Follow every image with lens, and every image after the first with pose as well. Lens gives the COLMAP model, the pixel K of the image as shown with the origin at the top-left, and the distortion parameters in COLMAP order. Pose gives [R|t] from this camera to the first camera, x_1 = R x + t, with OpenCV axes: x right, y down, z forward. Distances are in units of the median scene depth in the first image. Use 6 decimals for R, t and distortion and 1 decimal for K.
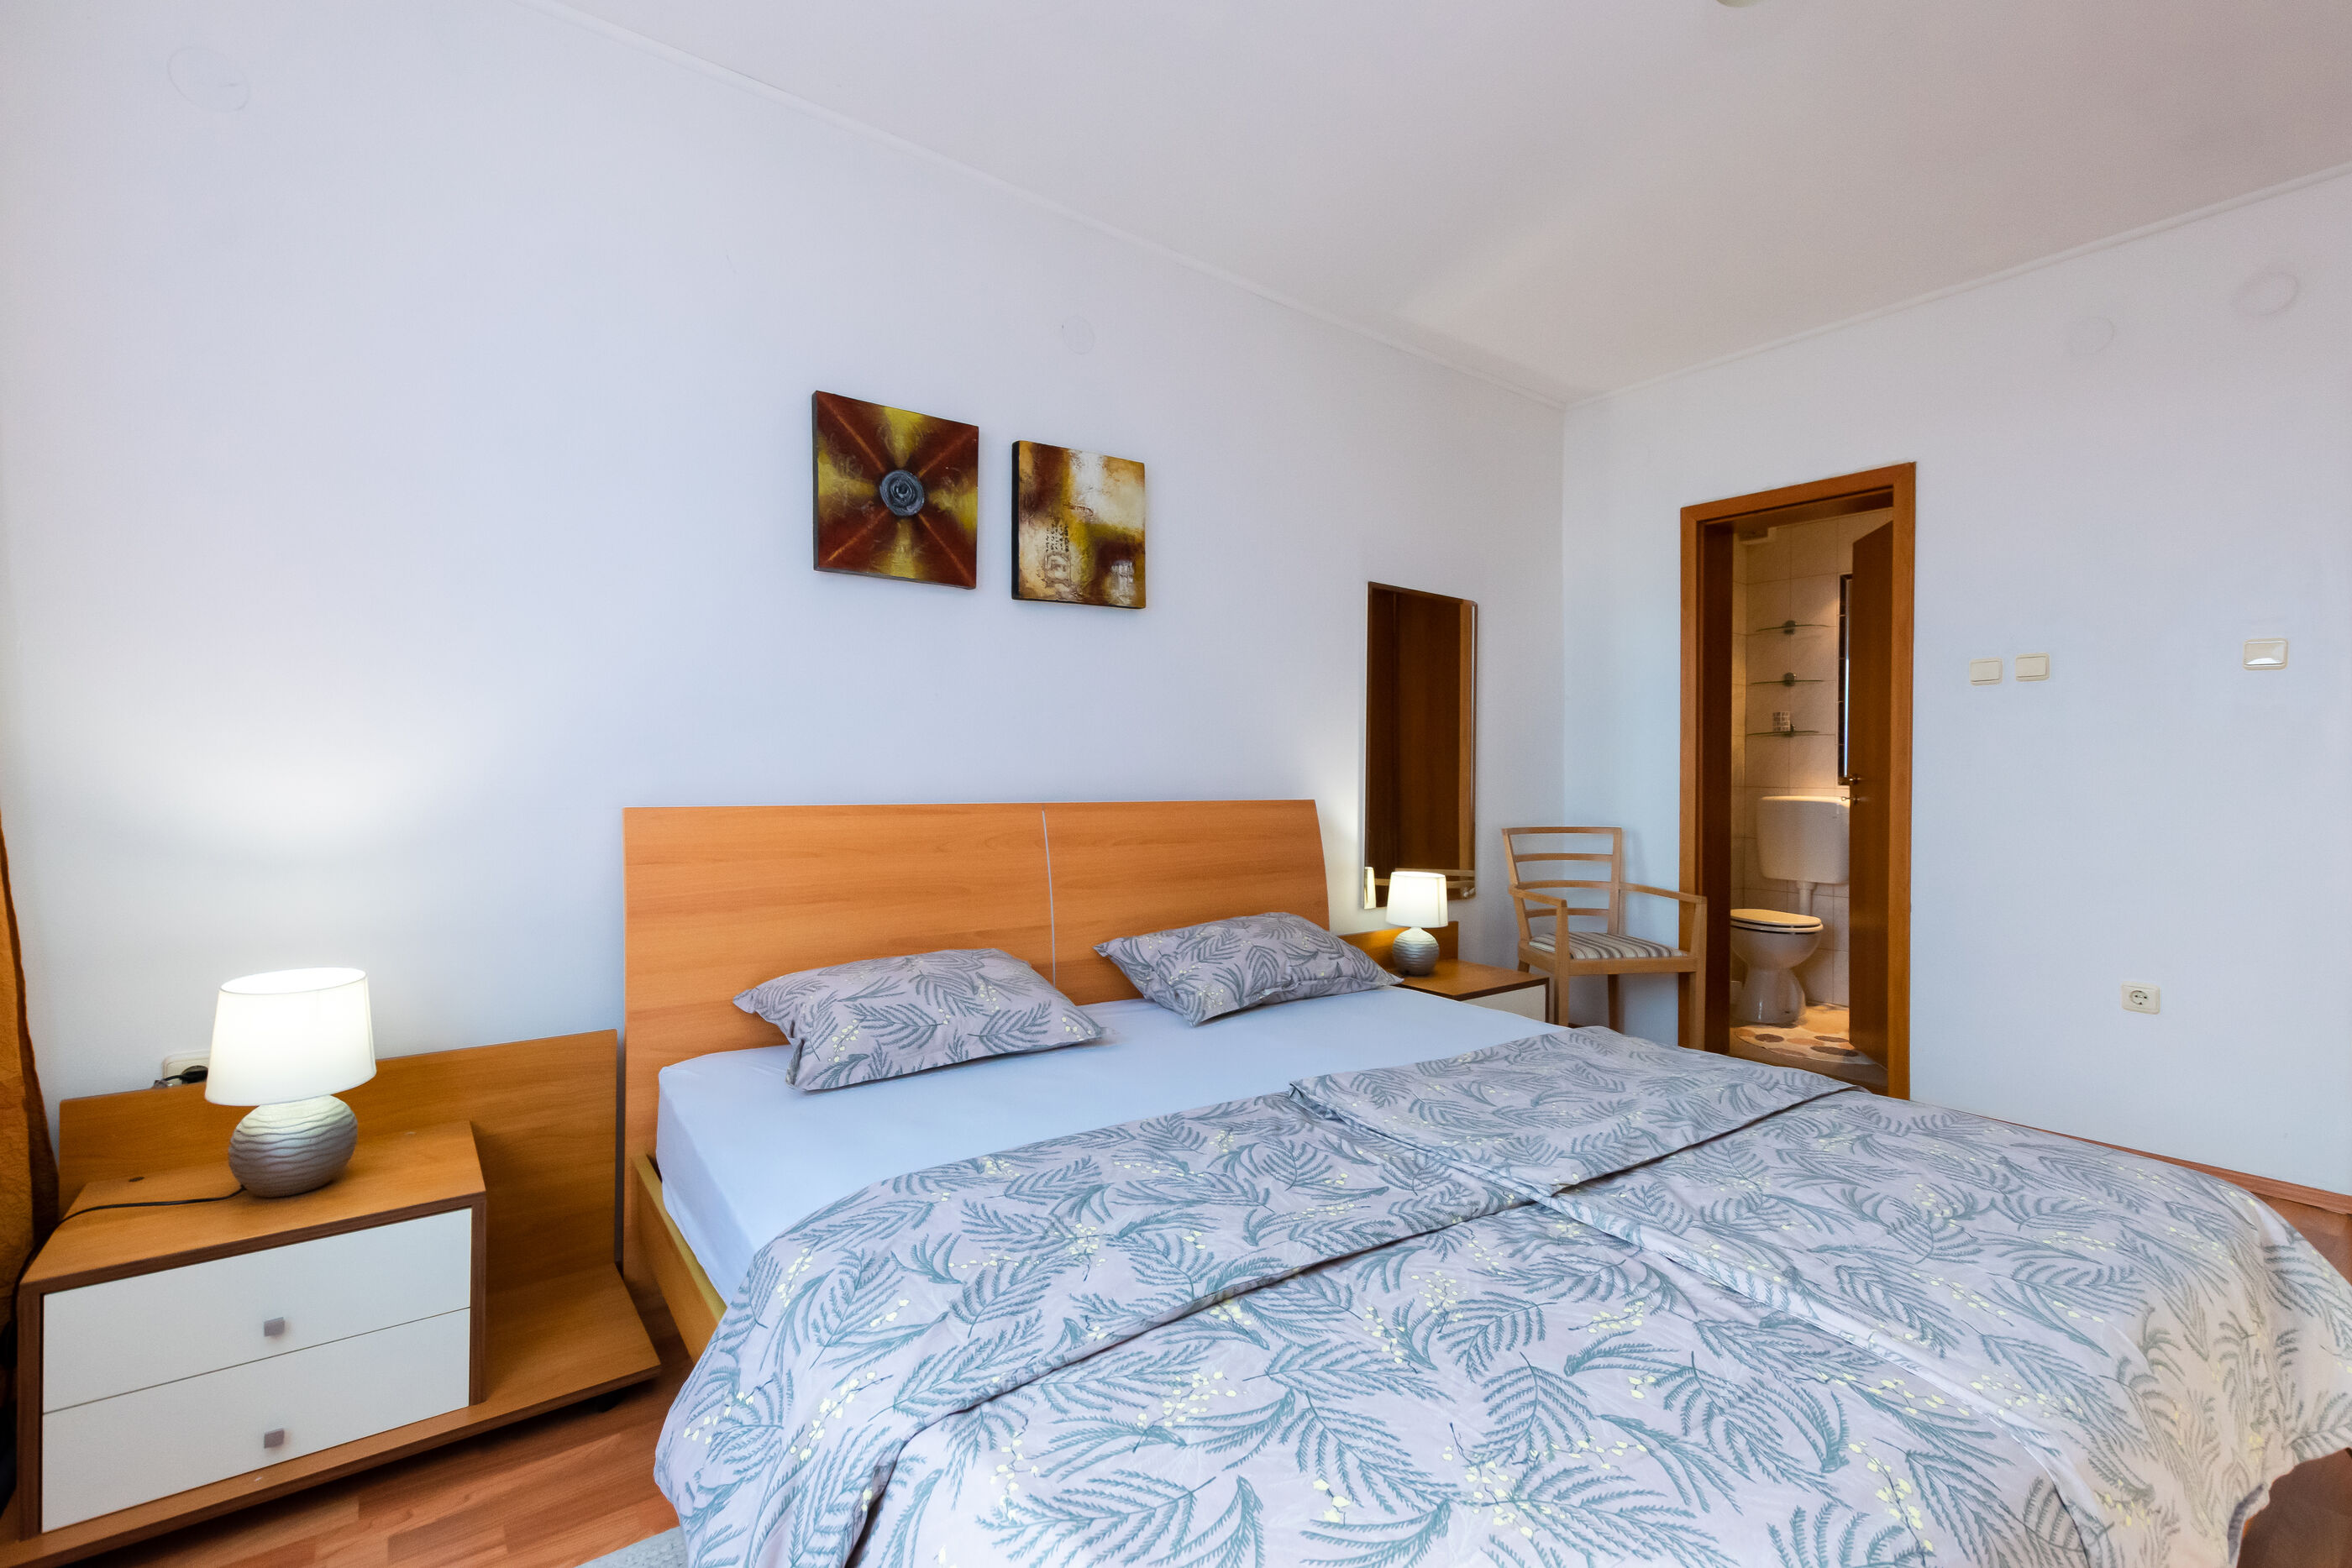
lens RADIAL K [[1076.8, 0, 1193.4], [0, 1076.8, 786.5], [0, 0, 1]] dist [0.004531, 0.000479]
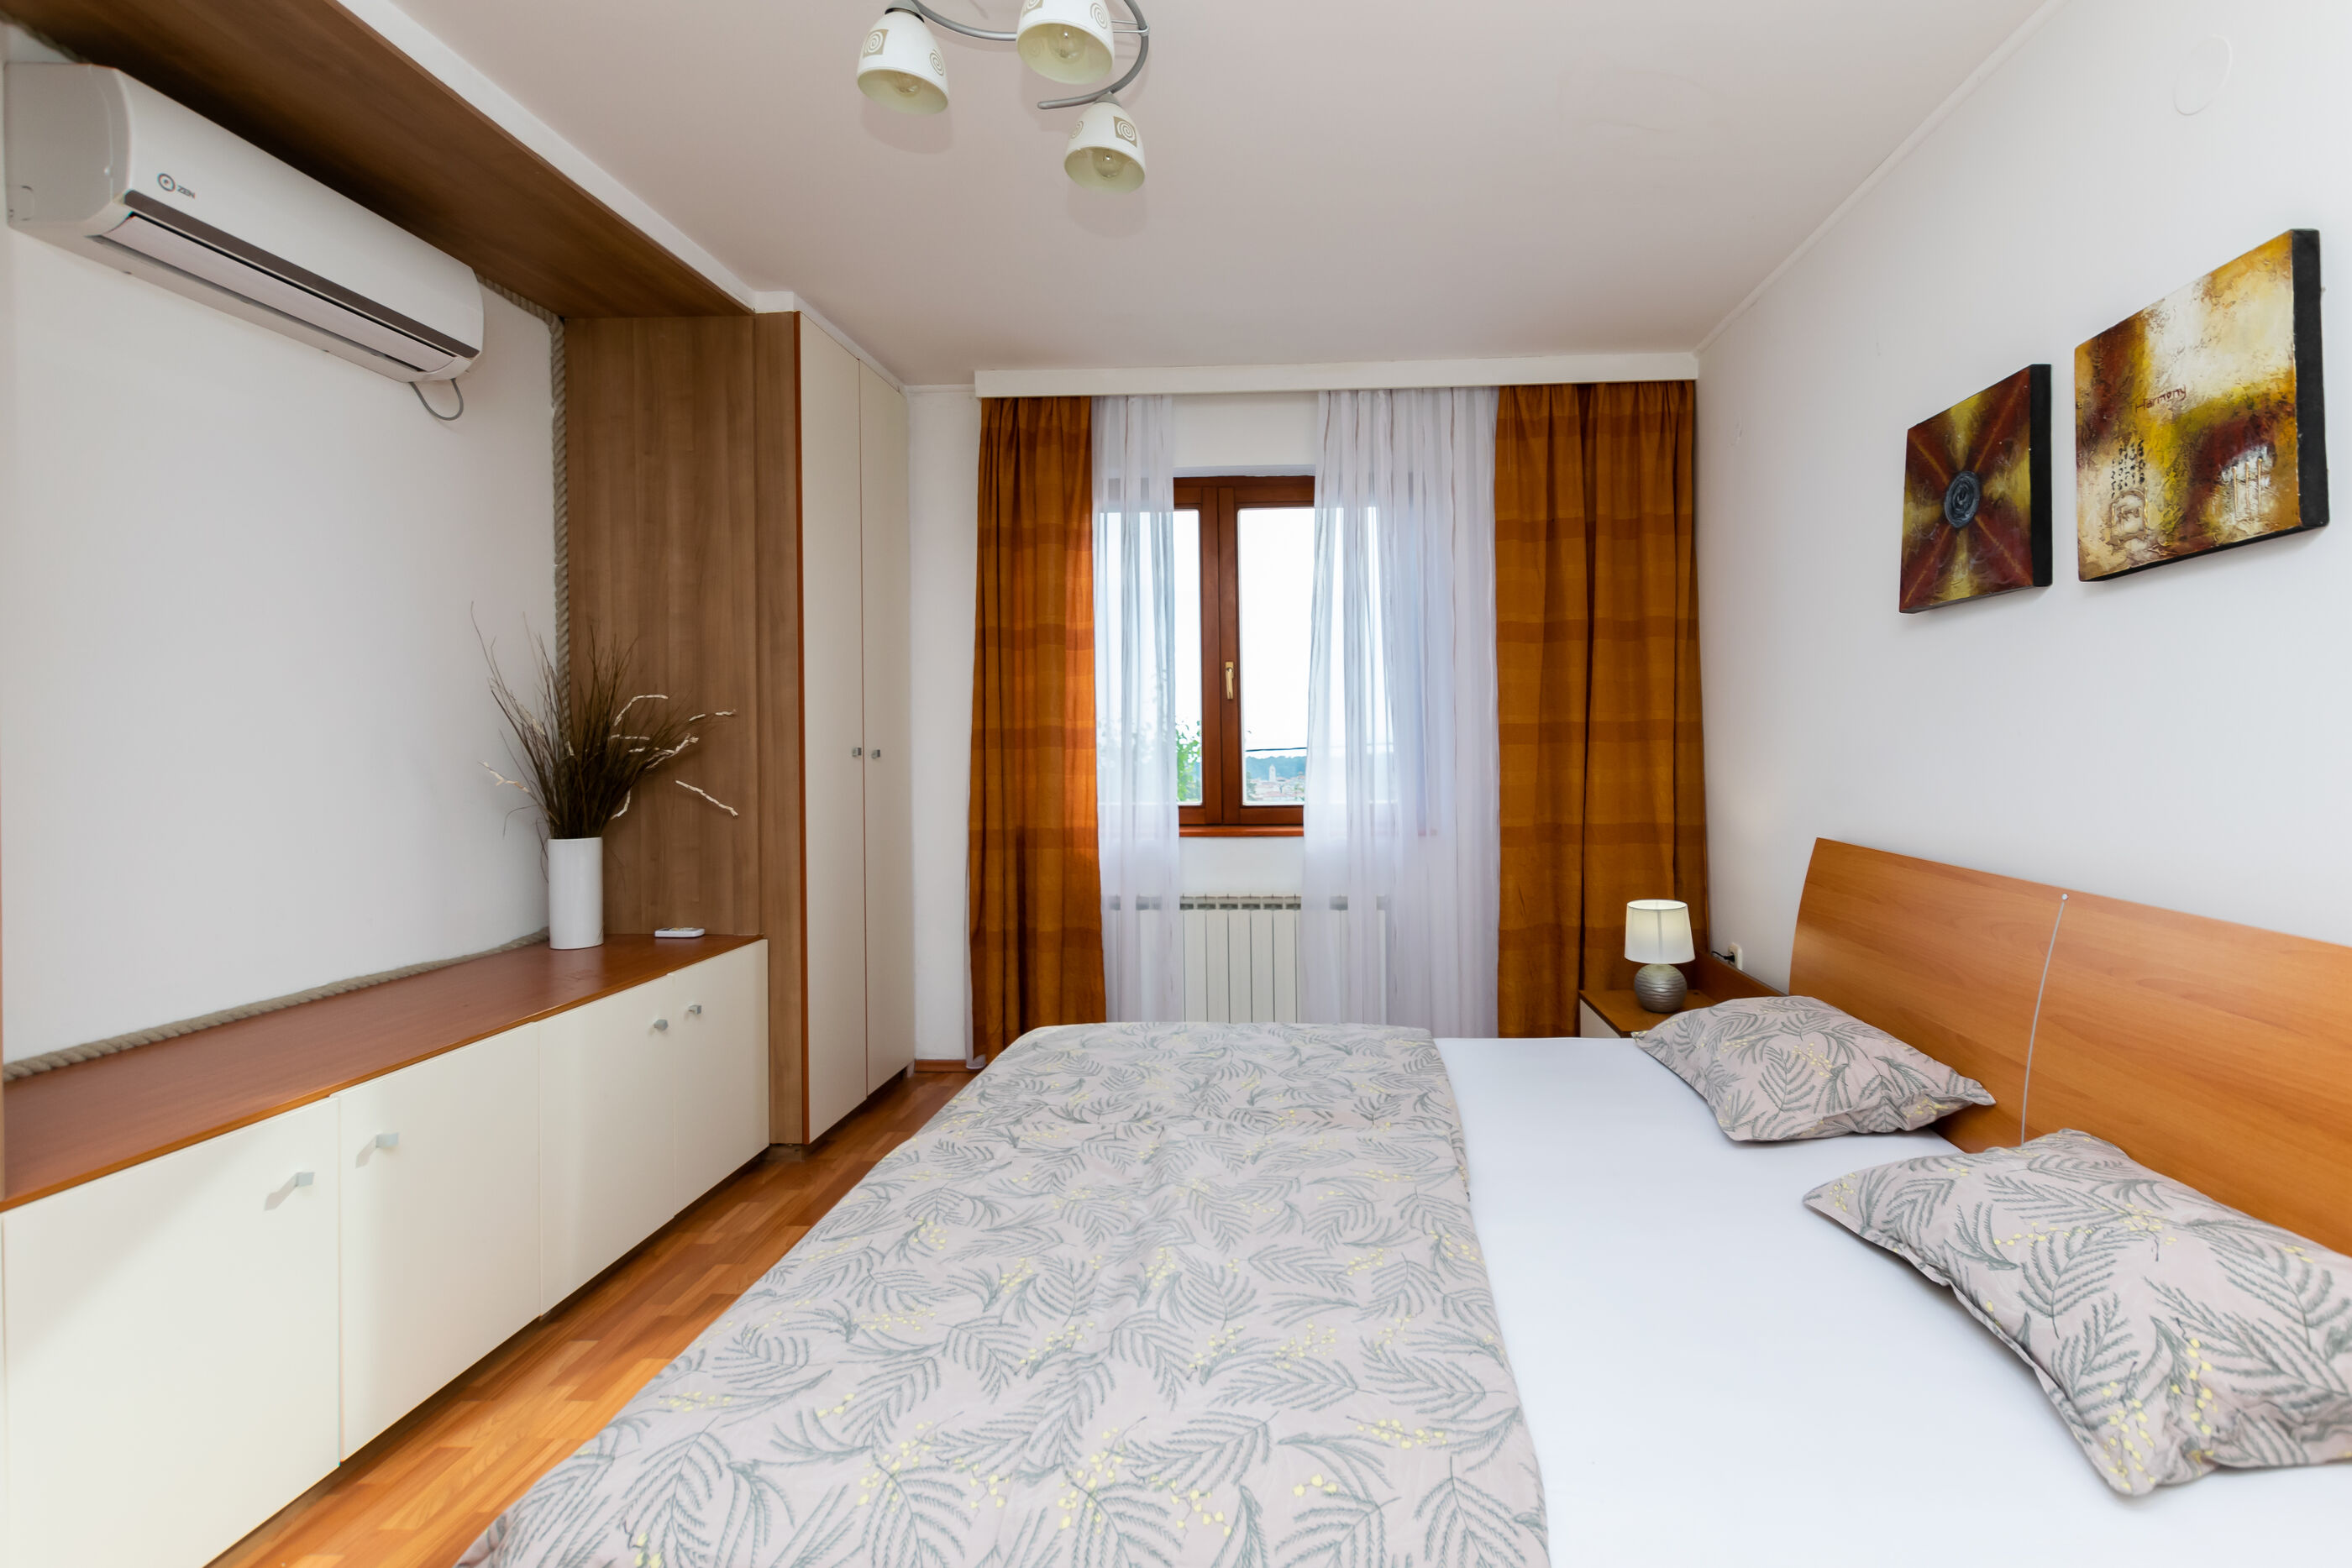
lens RADIAL K [[1076.8, 0, 1193.4], [0, 1076.8, 786.5], [0, 0, 1]] dist [0.004531, 0.000479]
pose [[-0.704247, 0.029576, -0.709339, 0.755359], [-0.006191, 0.998838, 0.047793, -0.082680], [0.709929, 0.038050, -0.703245, 1.163621]]
